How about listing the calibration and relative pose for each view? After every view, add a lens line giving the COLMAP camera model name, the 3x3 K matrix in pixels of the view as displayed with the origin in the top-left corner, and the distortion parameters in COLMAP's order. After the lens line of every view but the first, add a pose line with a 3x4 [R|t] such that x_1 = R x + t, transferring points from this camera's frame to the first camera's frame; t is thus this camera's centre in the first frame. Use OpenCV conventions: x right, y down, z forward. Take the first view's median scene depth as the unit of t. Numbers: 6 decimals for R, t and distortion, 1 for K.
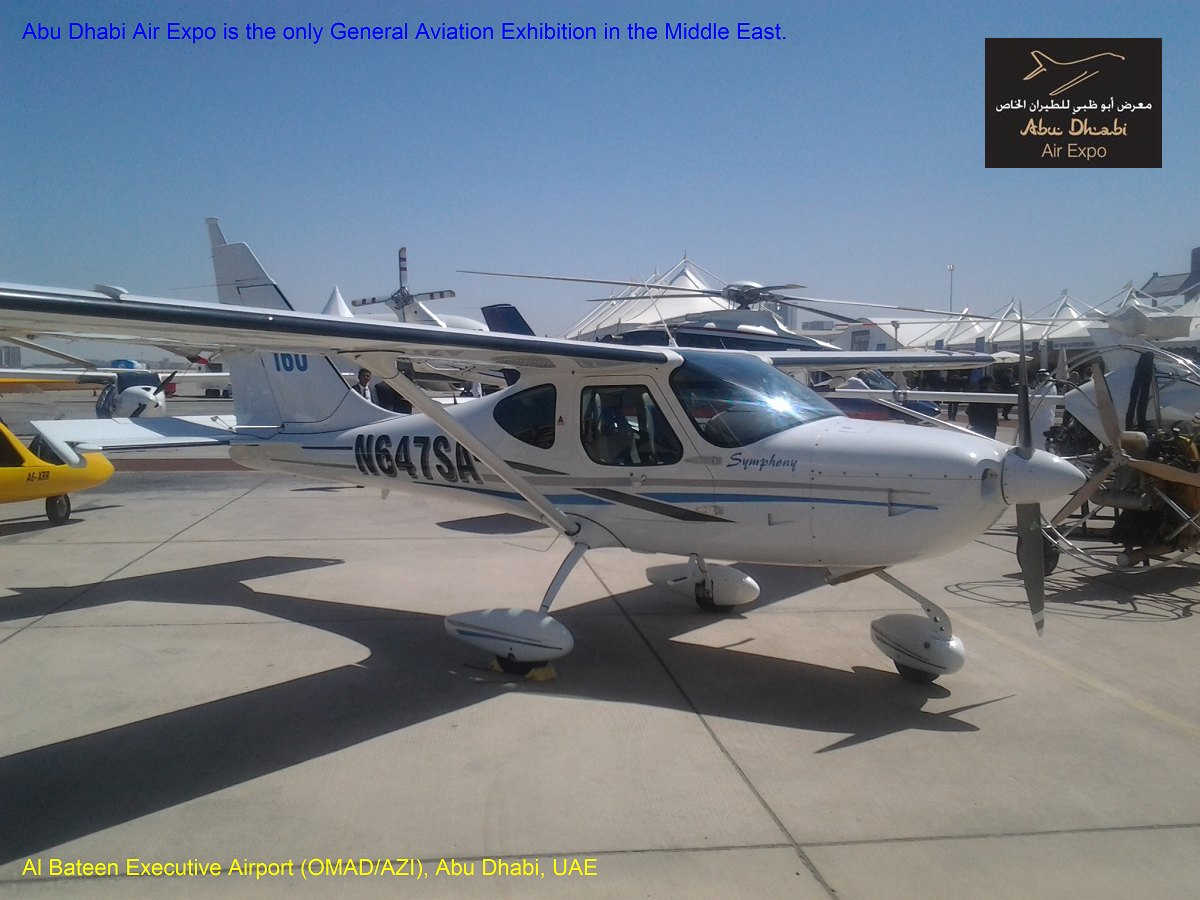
lens RADIAL K [[1101.2, 0, 600.0], [0, 1101.2, 450.0], [0, 0, 1]] dist [0.021094, -0.003257]
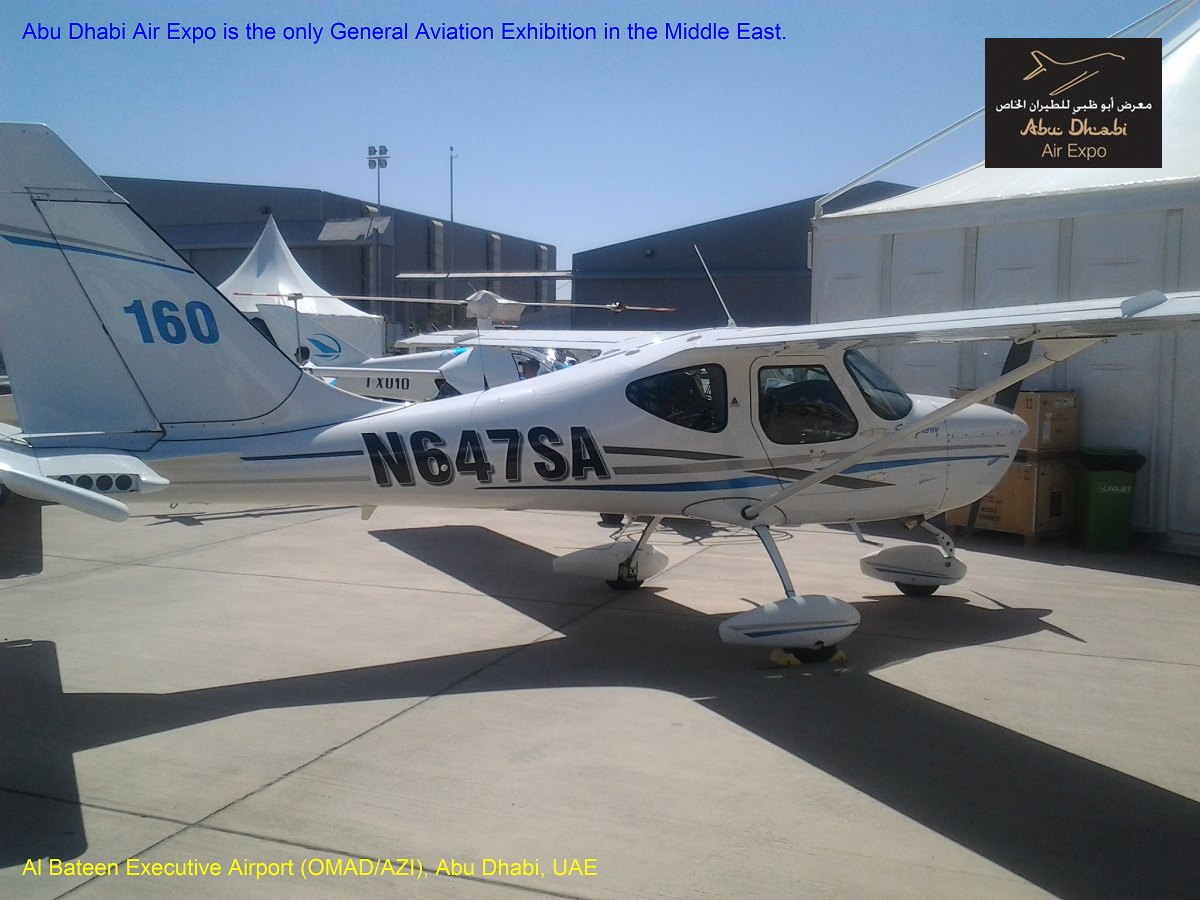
lens RADIAL K [[1101.2, 0, 600.0], [0, 1101.2, 450.0], [0, 0, 1]] dist [0.021094, -0.003257]
pose [[0.526756, -0.068655, 0.847239, -0.829600], [0.047541, 0.997552, 0.051278, -0.036184], [-0.848686, 0.013268, 0.528731, 0.533701]]
